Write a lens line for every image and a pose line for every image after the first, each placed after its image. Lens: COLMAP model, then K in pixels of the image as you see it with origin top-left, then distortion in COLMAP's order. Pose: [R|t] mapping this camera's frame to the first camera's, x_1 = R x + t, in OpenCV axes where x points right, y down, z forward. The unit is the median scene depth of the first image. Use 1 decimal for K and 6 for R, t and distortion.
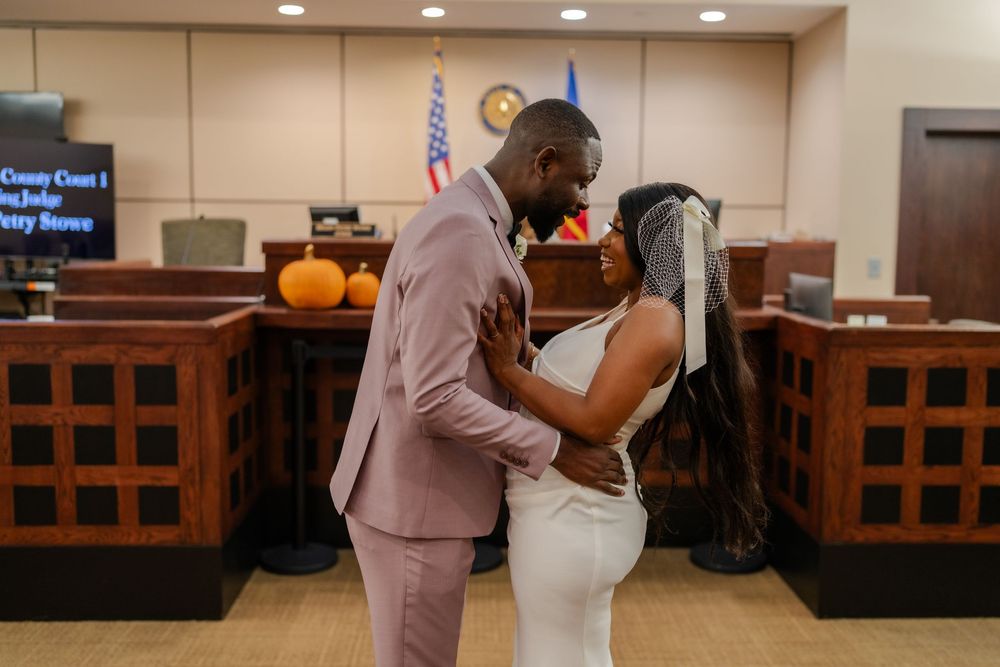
lens RADIAL K [[983.2, 0, 506.7], [0, 983.2, 333.8], [0, 0, 1]] dist [0.021725, 0.000000]
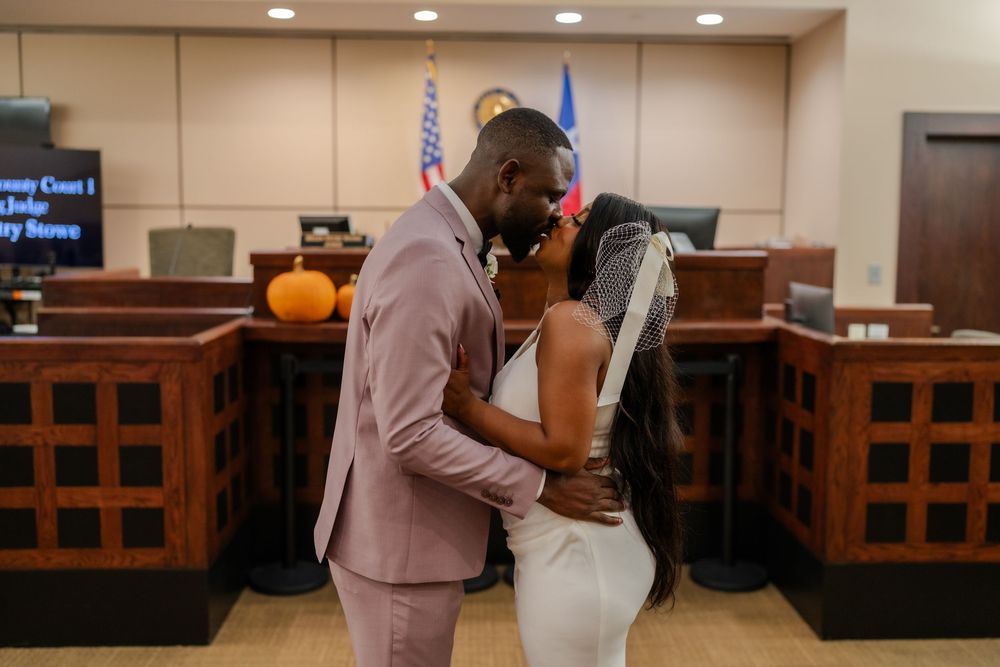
lens RADIAL K [[983.2, 0, 506.9], [0, 983.2, 331.2], [0, 0, 1]] dist [0.021725, 0.000000]
pose [[0.999984, -0.003327, 0.004490, 0.001328], [0.003333, 0.999994, -0.001139, -0.014812], [-0.004486, 0.001154, 0.999989, 0.024609]]
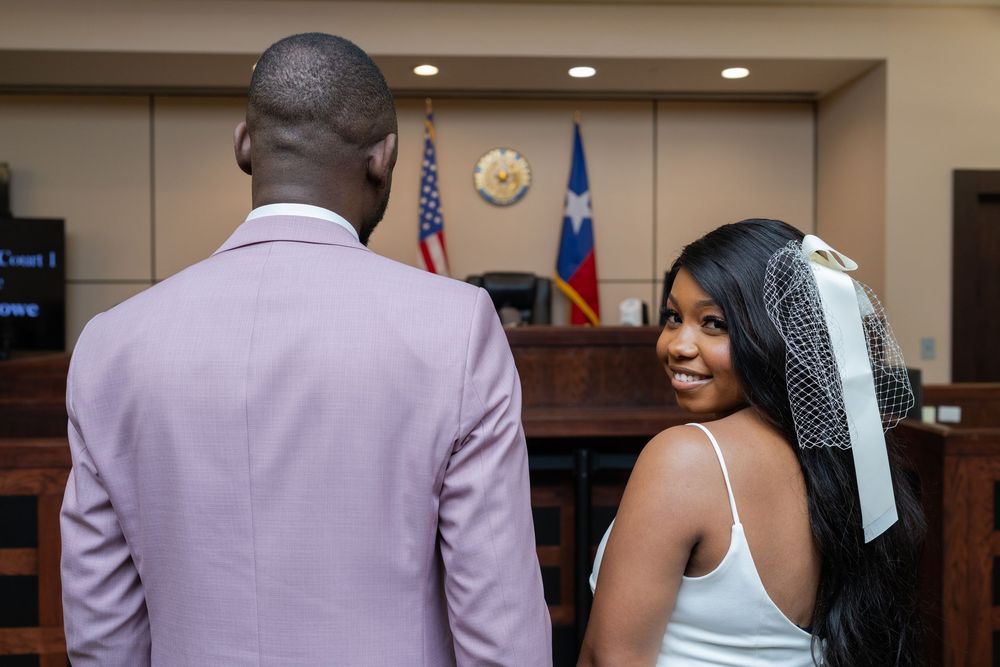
lens RADIAL K [[983.2, 0, 502.5], [0, 983.2, 333.0], [0, 0, 1]] dist [0.021725, 0.000000]
pose [[0.999611, -0.012815, 0.024775, -0.044488], [0.014661, 0.997012, -0.075838, -0.027572], [-0.023729, 0.076172, 0.996812, 0.180199]]
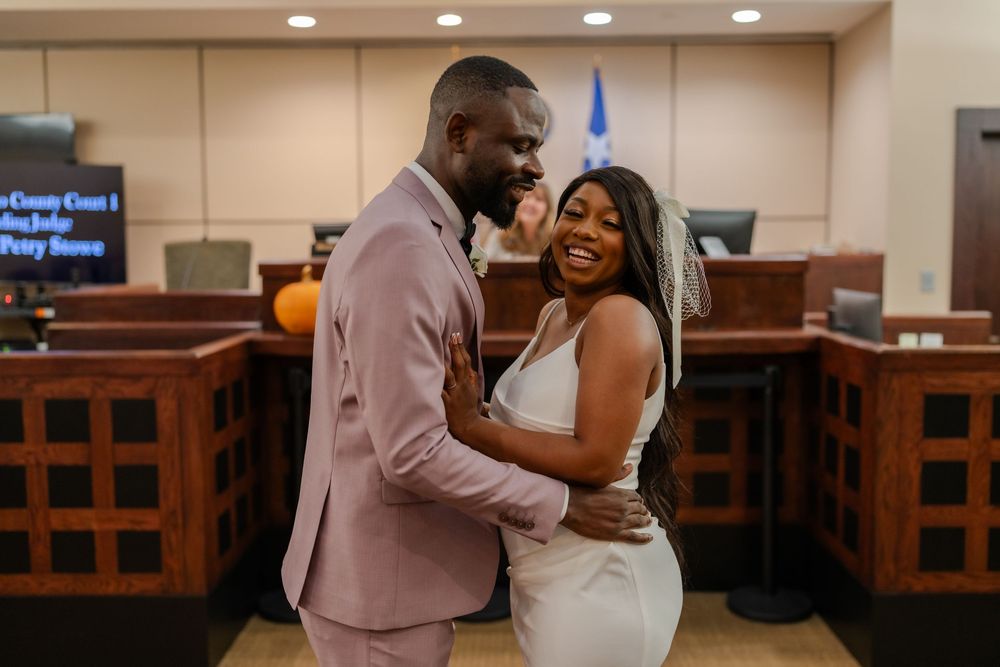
lens RADIAL K [[983.2, 0, 502.3], [0, 983.2, 335.7], [0, 0, 1]] dist [0.021725, 0.000000]
pose [[0.998758, -0.011594, -0.048448, 0.028088], [0.010767, 0.999792, -0.017300, -0.006552], [0.048638, 0.016757, 0.998676, 0.084492]]
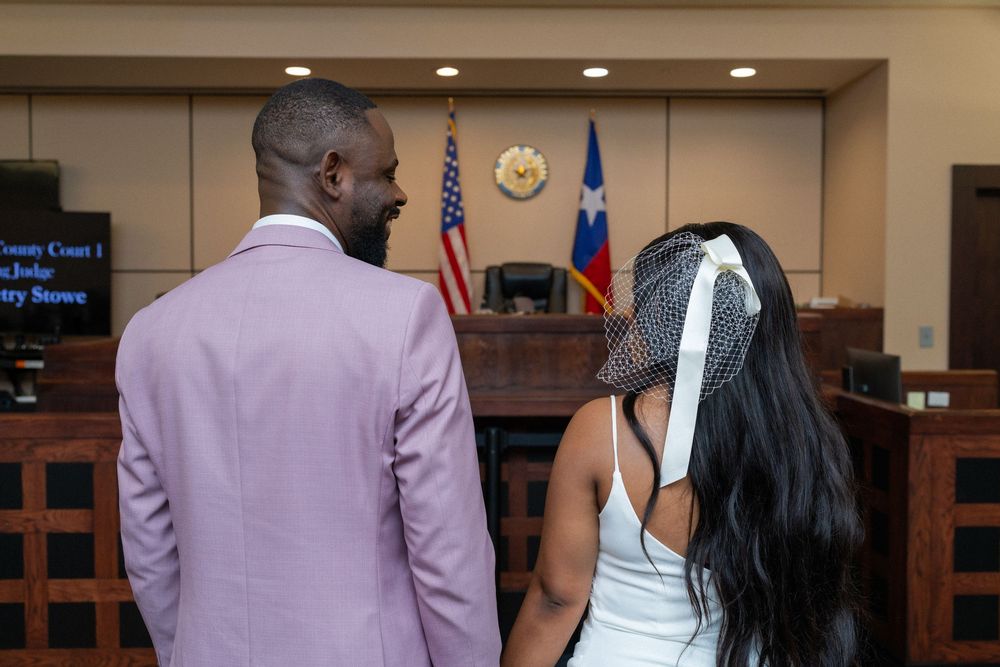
lens RADIAL K [[983.2, 0, 500.1], [0, 983.2, 334.7], [0, 0, 1]] dist [0.021725, 0.000000]
pose [[0.999885, -0.009269, -0.012019, -0.021820], [0.008508, 0.998048, -0.061876, -0.021741], [0.012569, 0.061767, 0.998011, 0.104911]]
